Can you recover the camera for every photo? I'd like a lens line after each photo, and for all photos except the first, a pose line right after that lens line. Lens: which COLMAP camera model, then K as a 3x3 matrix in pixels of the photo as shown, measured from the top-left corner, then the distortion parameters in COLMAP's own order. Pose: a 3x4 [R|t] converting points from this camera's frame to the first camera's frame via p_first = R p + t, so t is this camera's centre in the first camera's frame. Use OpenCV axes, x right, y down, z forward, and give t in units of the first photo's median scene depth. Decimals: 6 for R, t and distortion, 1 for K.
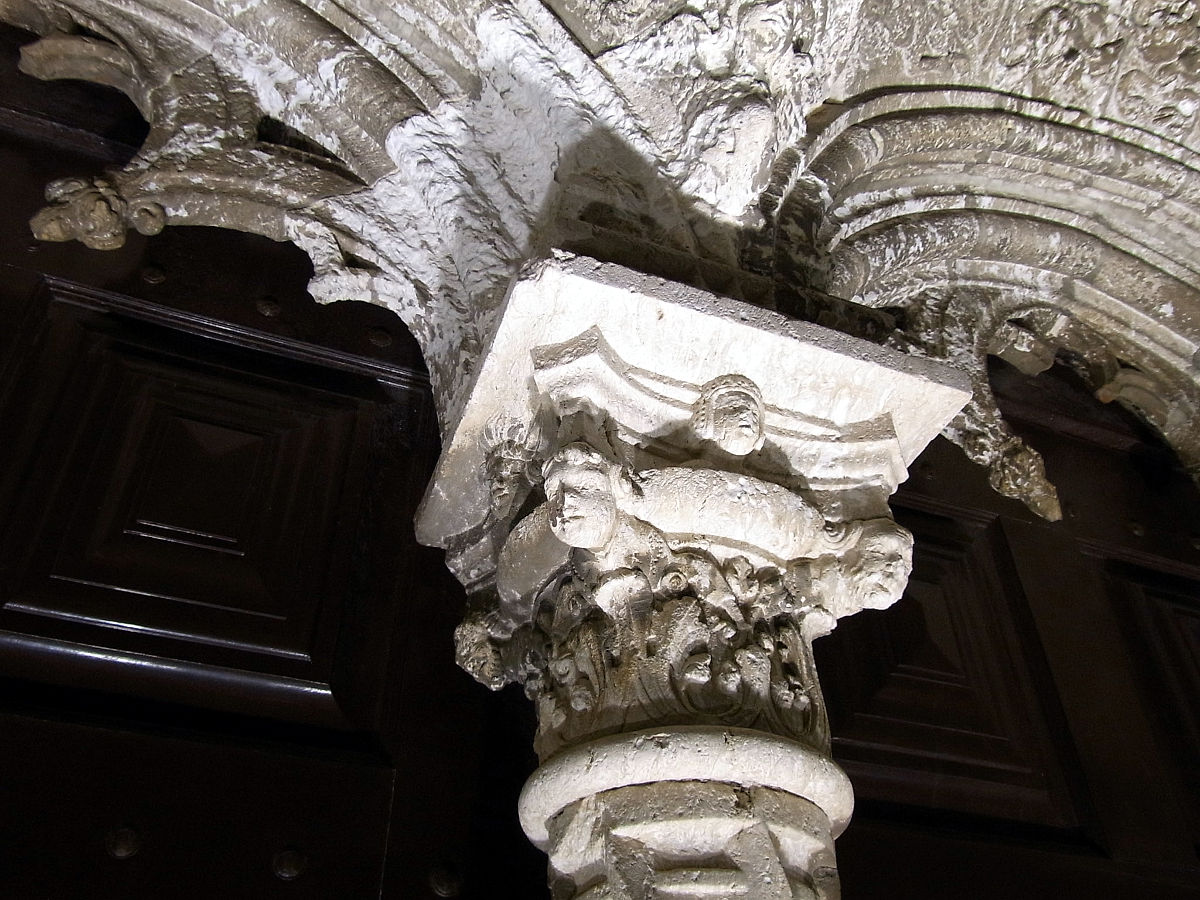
lens RADIAL K [[1076.8, 0, 692.7], [0, 1076.8, 512.4], [0, 0, 1]] dist [-0.186106, 0.092109]
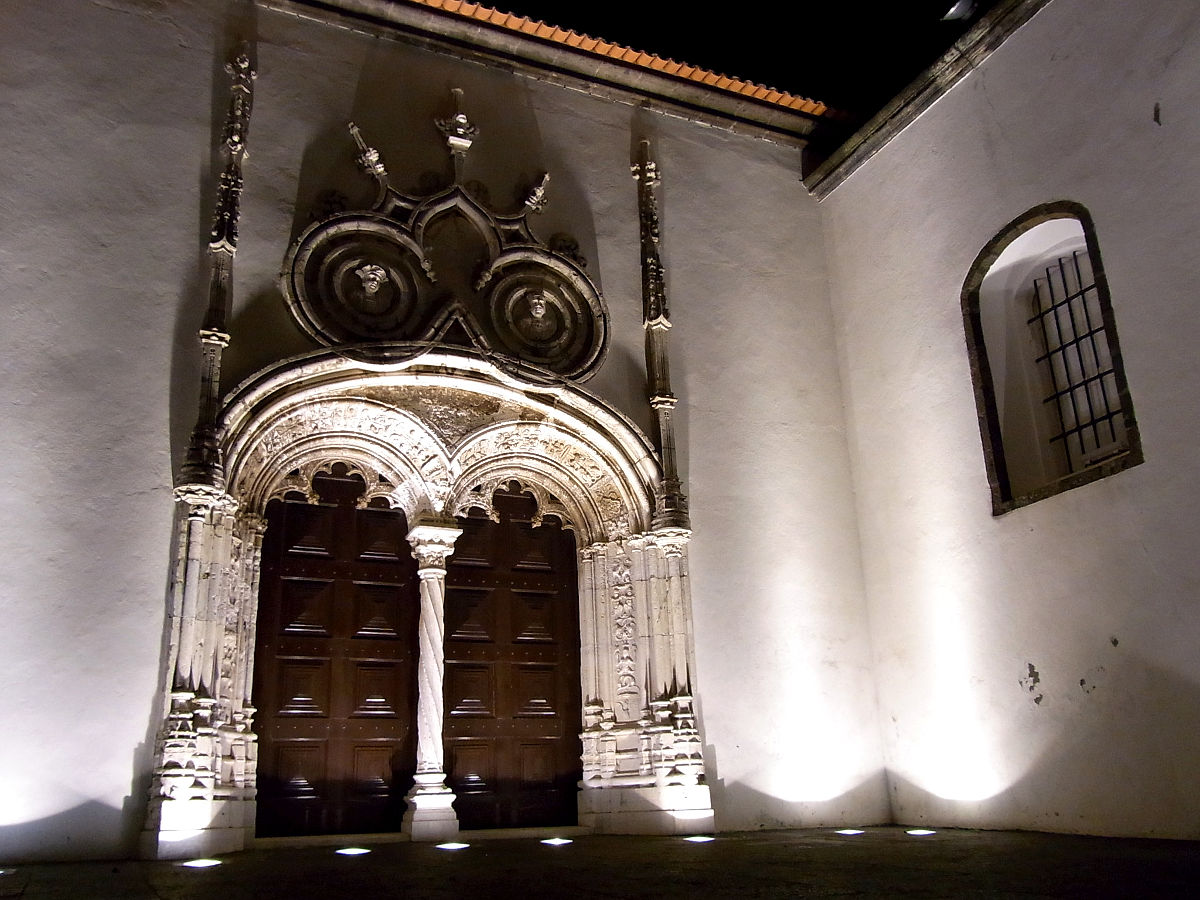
lens RADIAL K [[1051.1, 0, 600.0], [0, 1051.1, 450.0], [0, 0, 1]] dist [-0.050115, -0.098017]
pose [[0.998999, 0.043893, 0.008581, 1.088615], [-0.044497, 0.956173, 0.289401, -2.851067], [0.004497, -0.289493, 0.957169, -6.182310]]
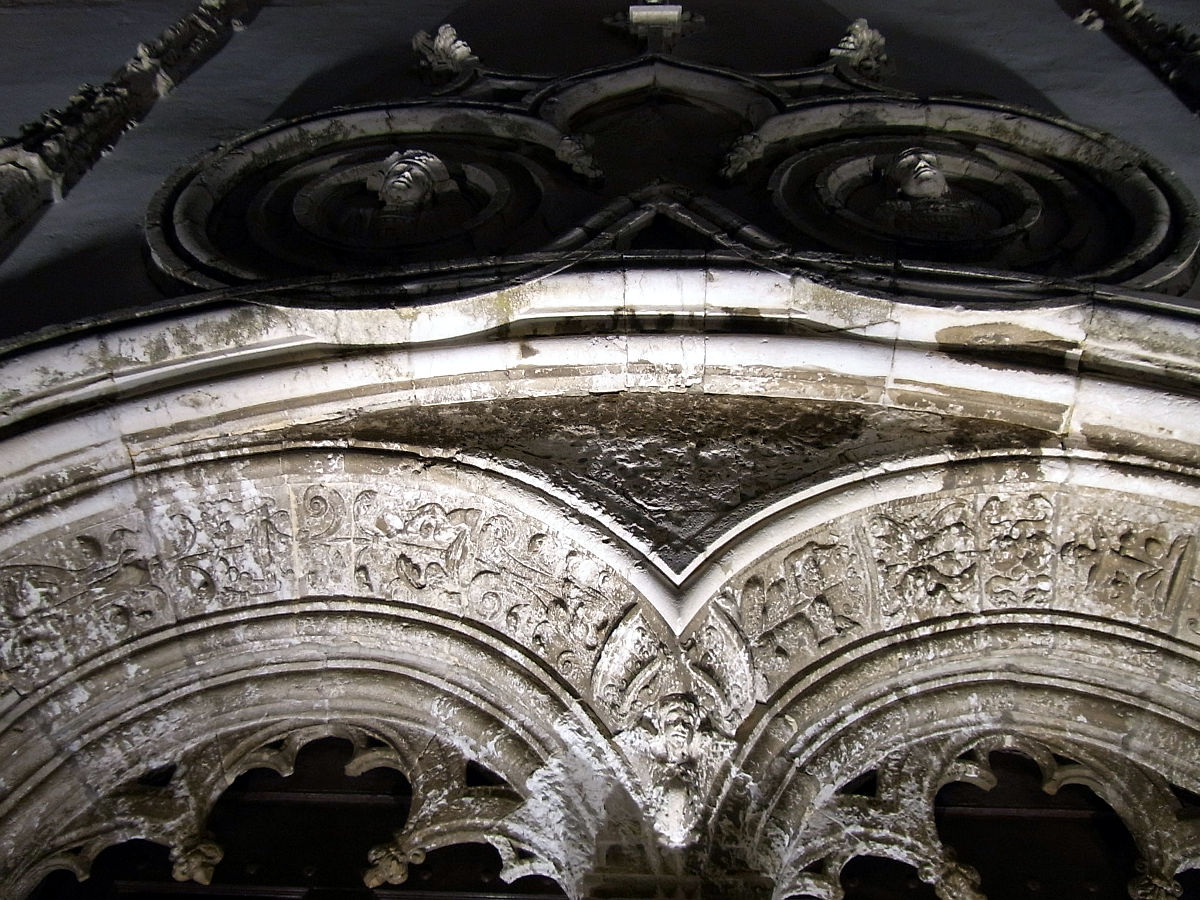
lens RADIAL K [[1051.1, 0, 600.0], [0, 1051.1, 450.0], [0, 0, 1]] dist [-0.050115, -0.098017]
pose [[0.906685, -0.254704, -0.336225, 0.615728], [0.167264, 0.948860, -0.267745, -0.397161], [0.387226, 0.186522, 0.902920, -0.773850]]
